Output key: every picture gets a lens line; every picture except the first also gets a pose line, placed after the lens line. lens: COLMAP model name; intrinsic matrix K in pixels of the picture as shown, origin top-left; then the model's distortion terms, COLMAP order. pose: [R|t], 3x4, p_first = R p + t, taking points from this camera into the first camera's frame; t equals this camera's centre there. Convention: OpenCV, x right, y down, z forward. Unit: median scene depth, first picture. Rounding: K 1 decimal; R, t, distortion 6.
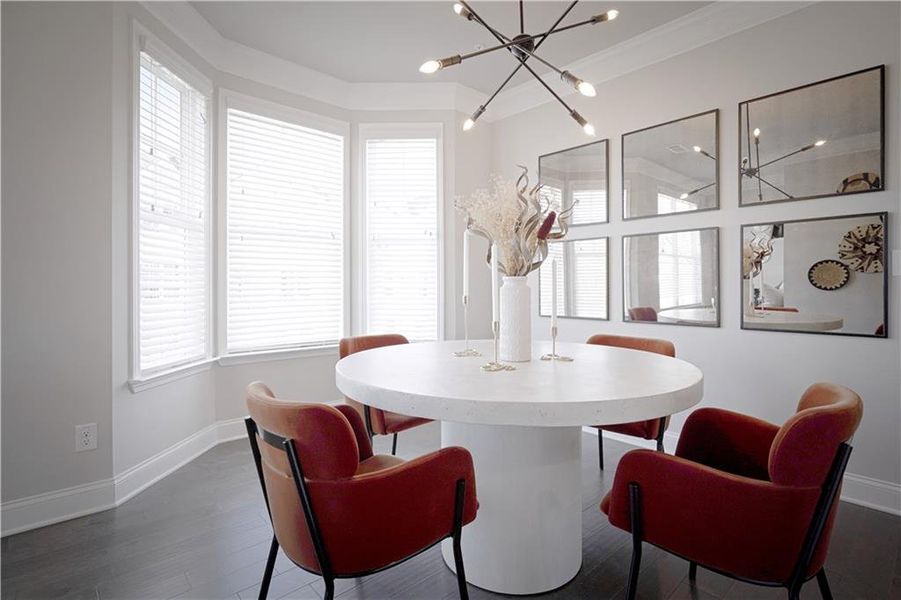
lens RADIAL K [[448.6, 0, 450.2], [0, 448.6, 287.5], [0, 0, 1]] dist [0.000021, 0.000056]
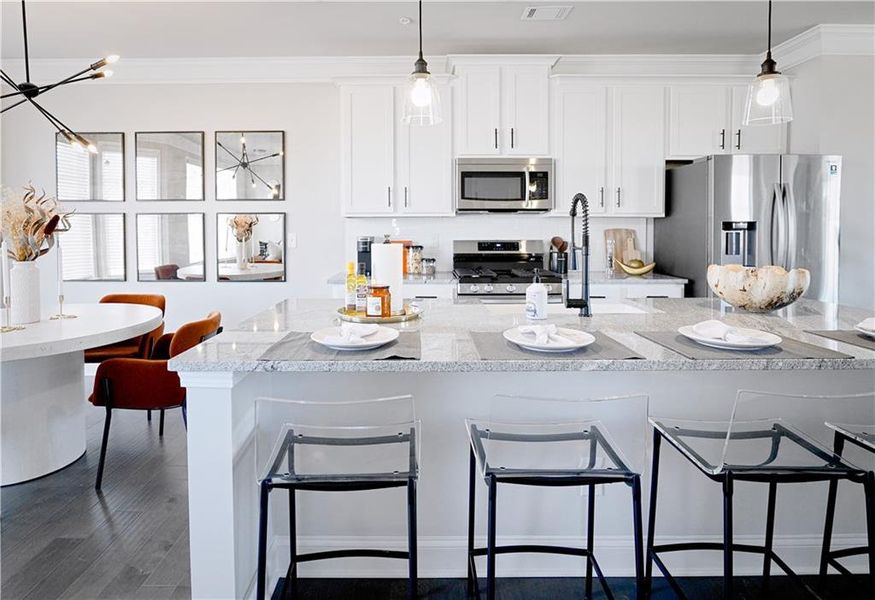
lens RADIAL K [[485.1, 0, 435.7], [0, 485.1, 240.2], [0, 0, 1]] dist [-0.018753, -0.000258]
pose [[0.671446, -0.018947, 0.740811, -0.090195], [-0.001124, 0.999646, 0.026585, -0.127549], [-0.741053, -0.018684, 0.671187, -0.889297]]
